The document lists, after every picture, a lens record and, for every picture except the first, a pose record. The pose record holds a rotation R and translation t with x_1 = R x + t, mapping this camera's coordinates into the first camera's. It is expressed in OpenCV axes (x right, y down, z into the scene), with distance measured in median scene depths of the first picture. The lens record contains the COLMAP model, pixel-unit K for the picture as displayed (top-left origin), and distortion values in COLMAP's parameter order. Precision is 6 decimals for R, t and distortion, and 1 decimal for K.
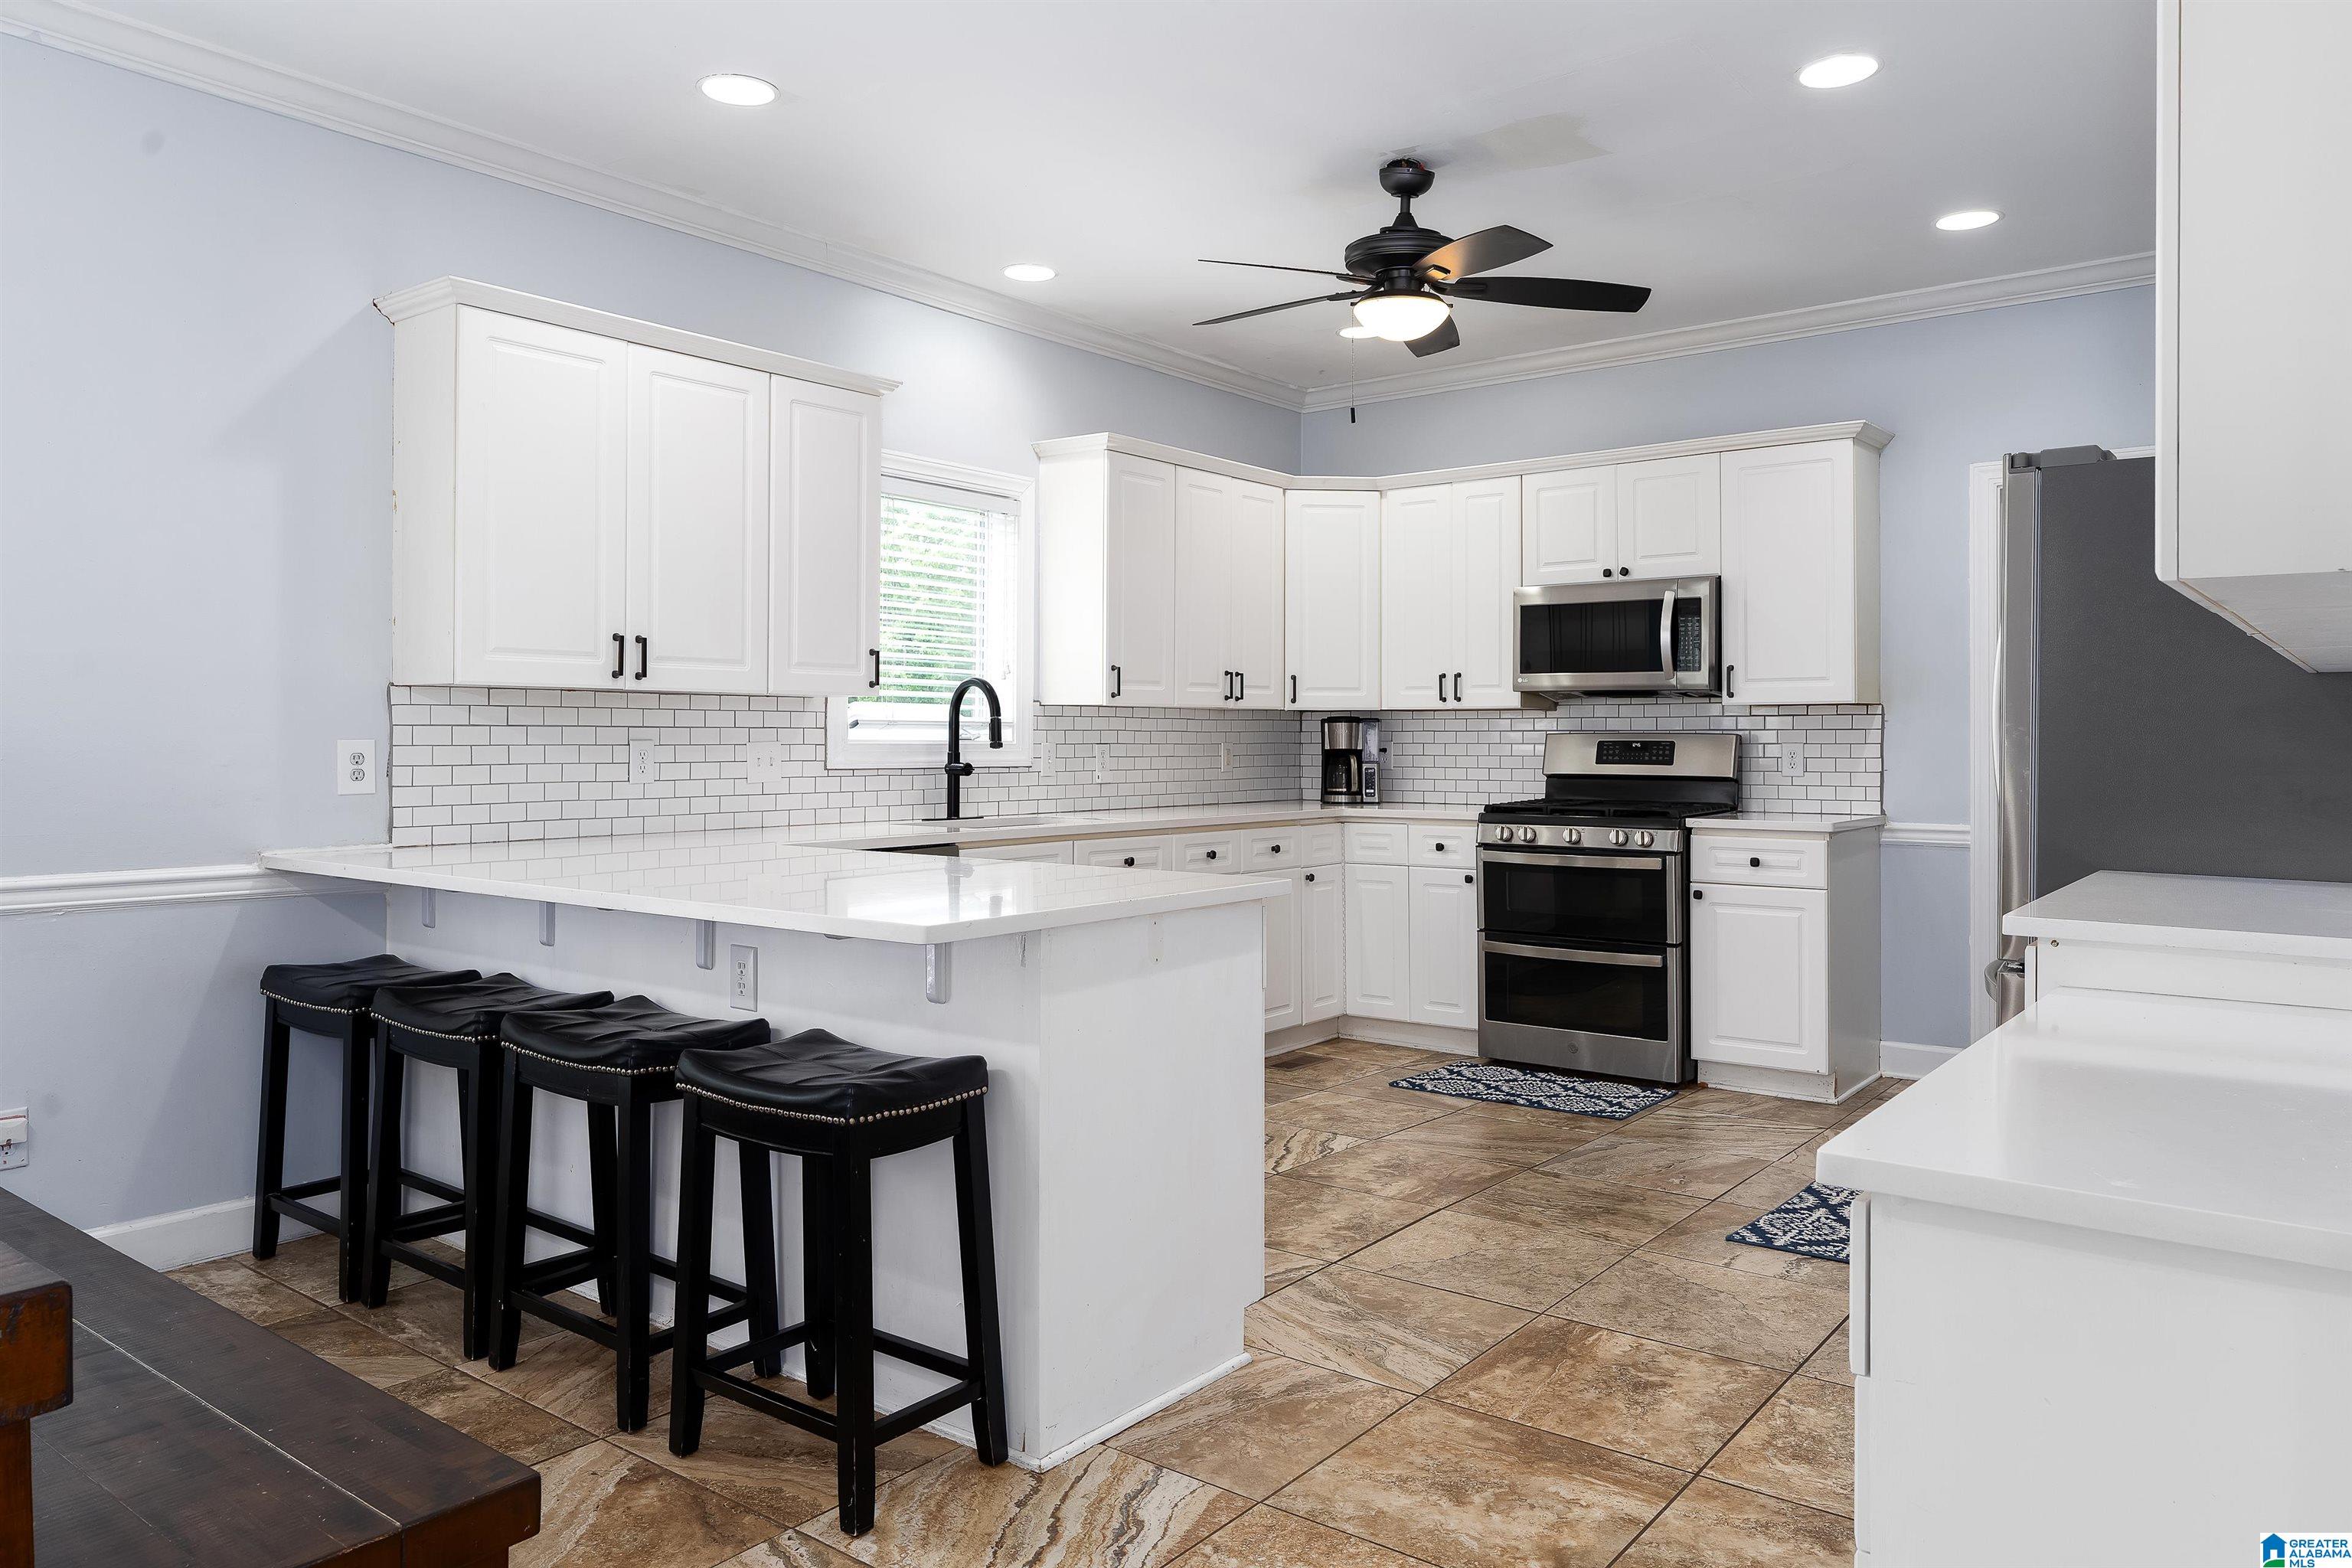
lens RADIAL K [[1581.0, 0, 1175.7], [0, 1581.0, 726.2], [0, 0, 1]] dist [0.004713, 0.002316]
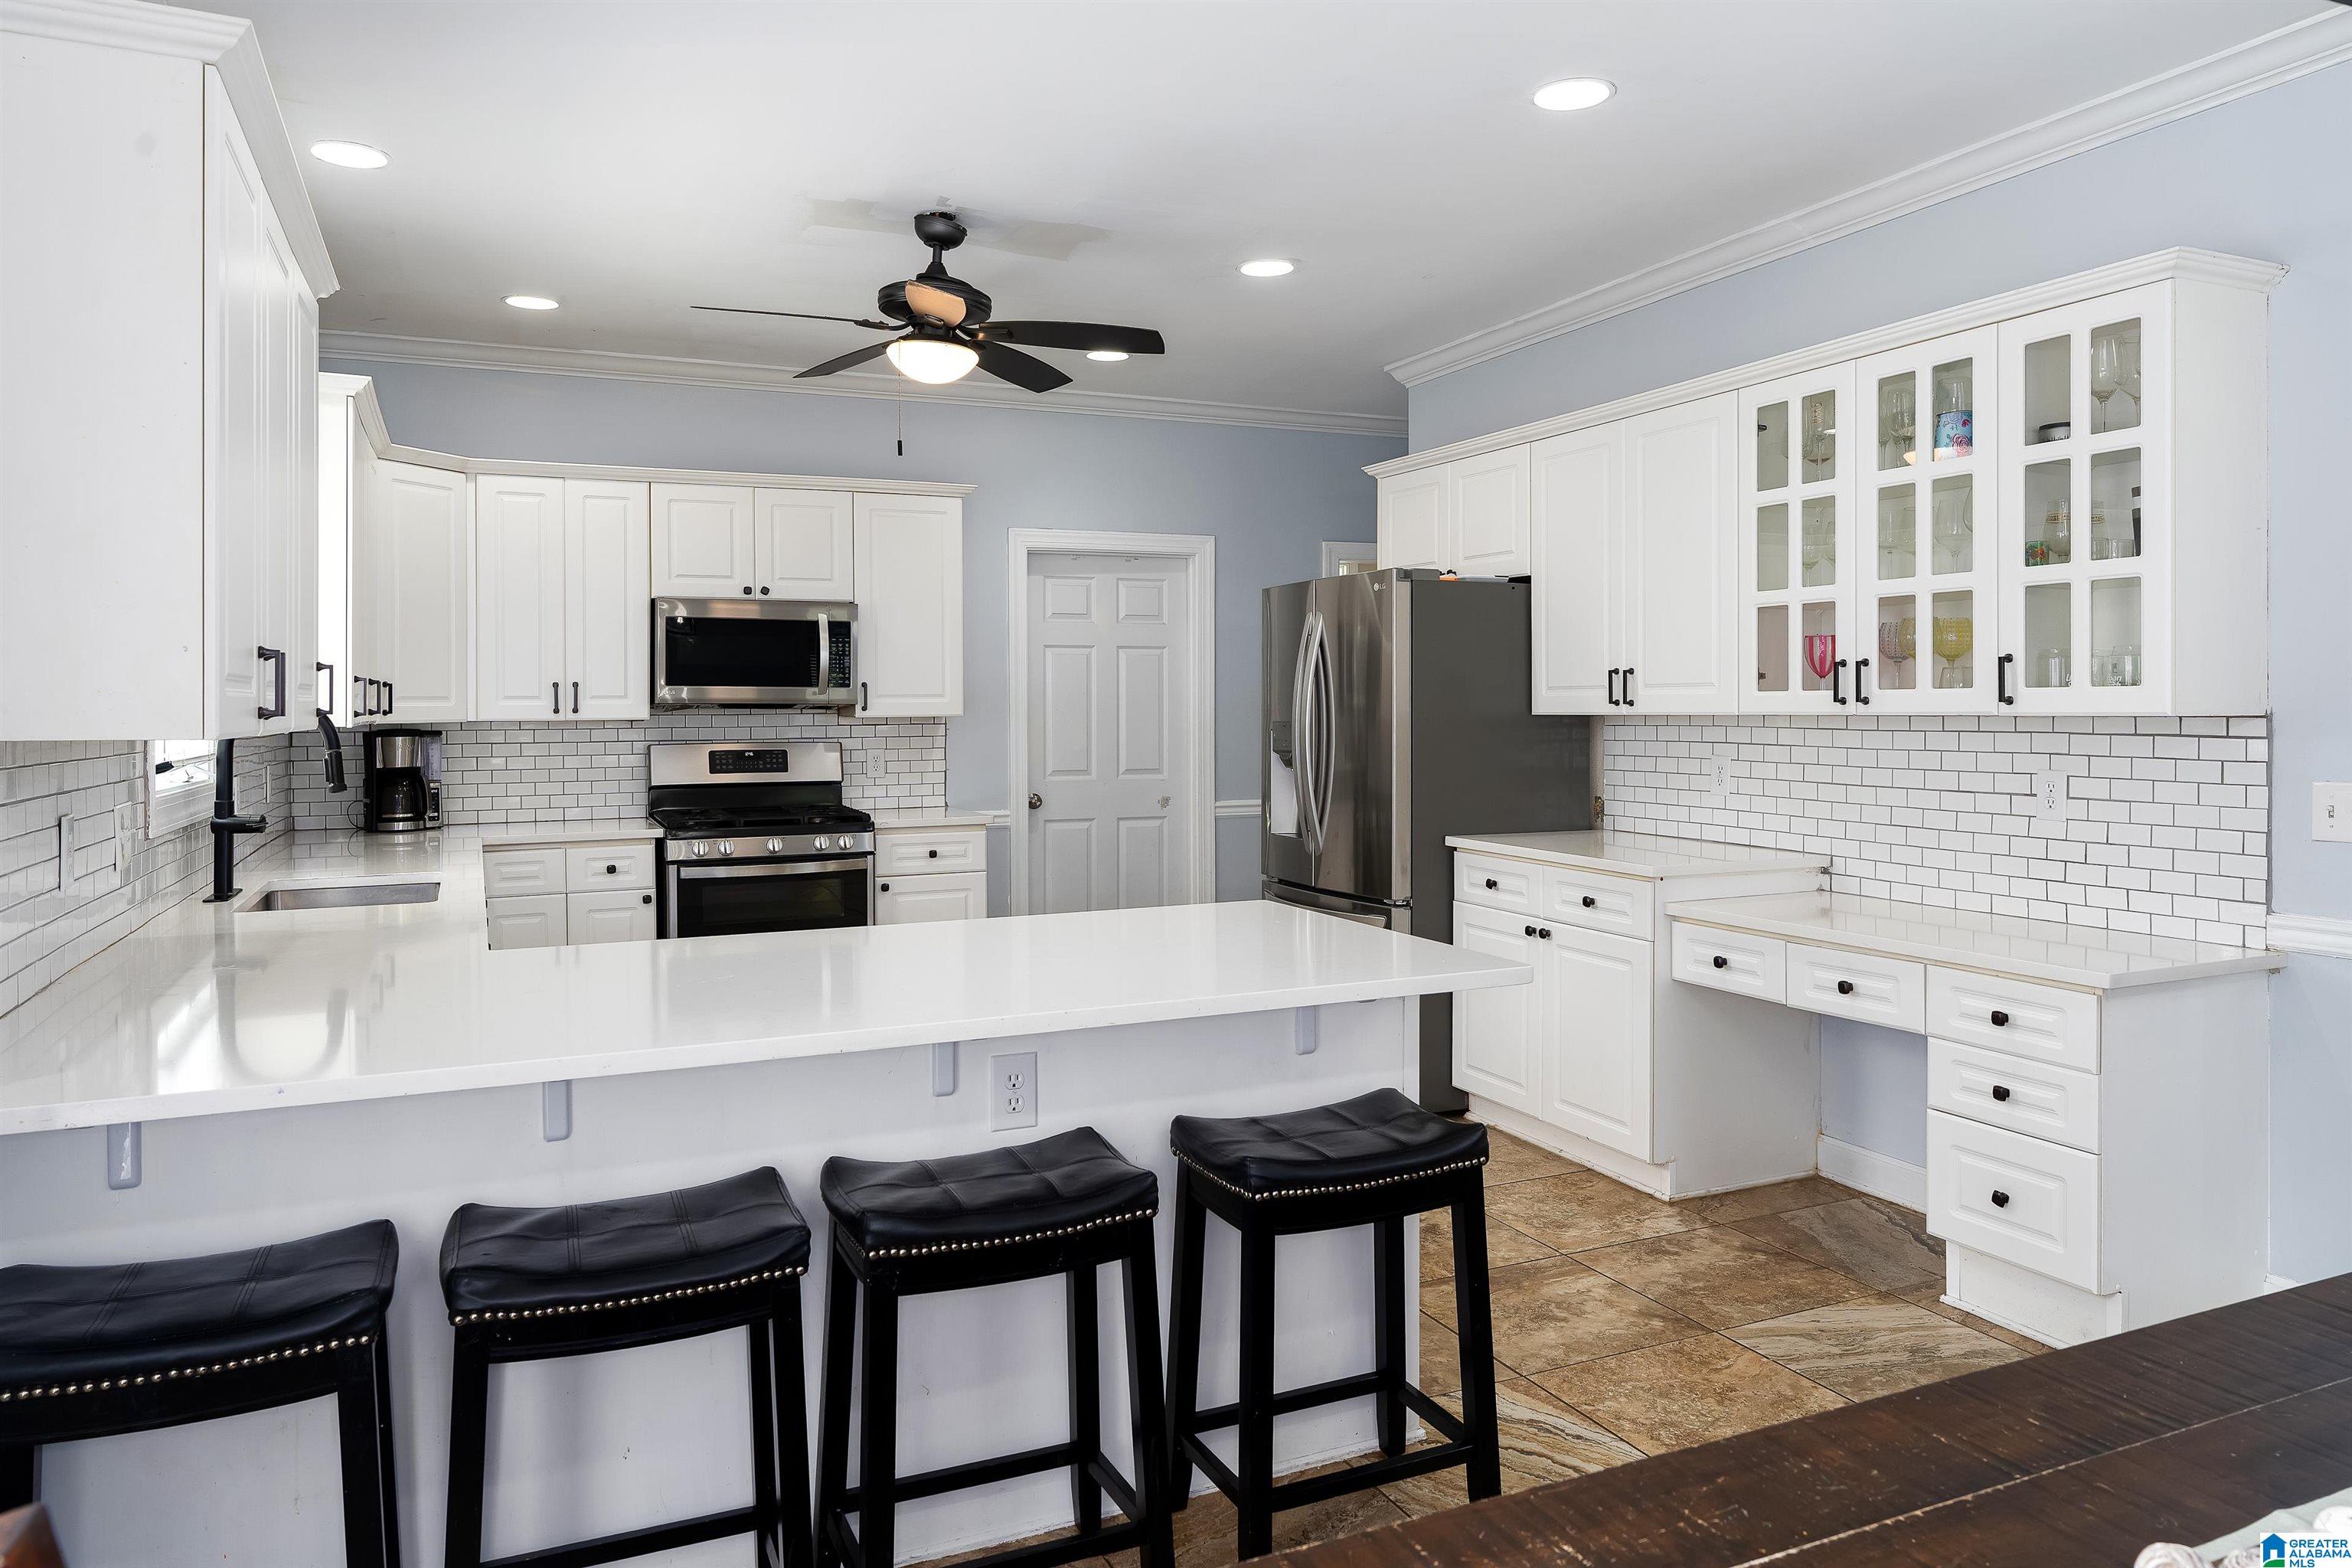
lens RADIAL K [[1539.7, 0, 1176.0], [0, 1539.7, 706.4], [0, 0, 1]] dist [0.001072, 0.001184]
pose [[0.465006, -0.005886, 0.885288, -0.517840], [0.000541, 0.999980, 0.006364, -0.028079], [-0.885307, -0.002480, 0.465000, 0.291122]]
